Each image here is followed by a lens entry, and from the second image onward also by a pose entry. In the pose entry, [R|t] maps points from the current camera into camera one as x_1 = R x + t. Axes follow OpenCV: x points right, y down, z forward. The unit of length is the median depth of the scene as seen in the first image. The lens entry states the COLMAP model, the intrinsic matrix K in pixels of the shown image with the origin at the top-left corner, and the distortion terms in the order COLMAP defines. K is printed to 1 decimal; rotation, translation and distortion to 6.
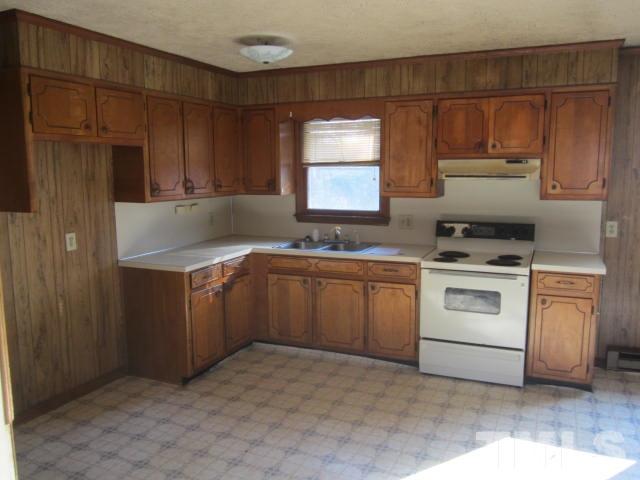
lens RADIAL K [[533.3, 0, 316.6], [0, 533.3, 244.9], [0, 0, 1]] dist [-0.035138, 0.003386]
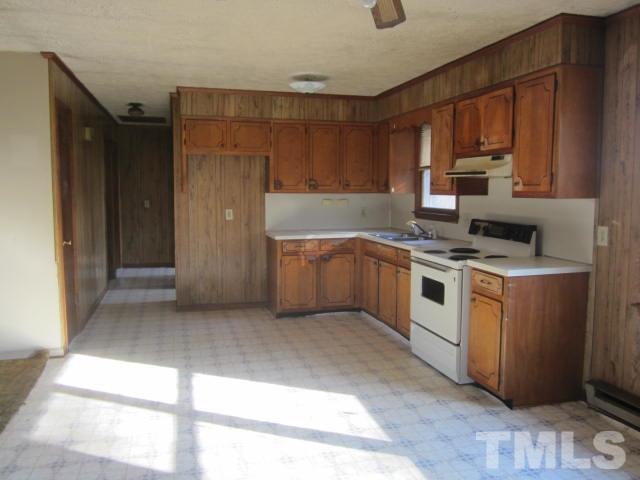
lens RADIAL K [[533.3, 0, 316.6], [0, 533.3, 244.9], [0, 0, 1]] dist [-0.035138, 0.003386]
pose [[0.629129, 0.091437, -0.771904, 0.937941], [-0.118282, 0.992754, 0.021195, 0.019756], [0.768249, 0.077968, 0.635386, 0.140499]]
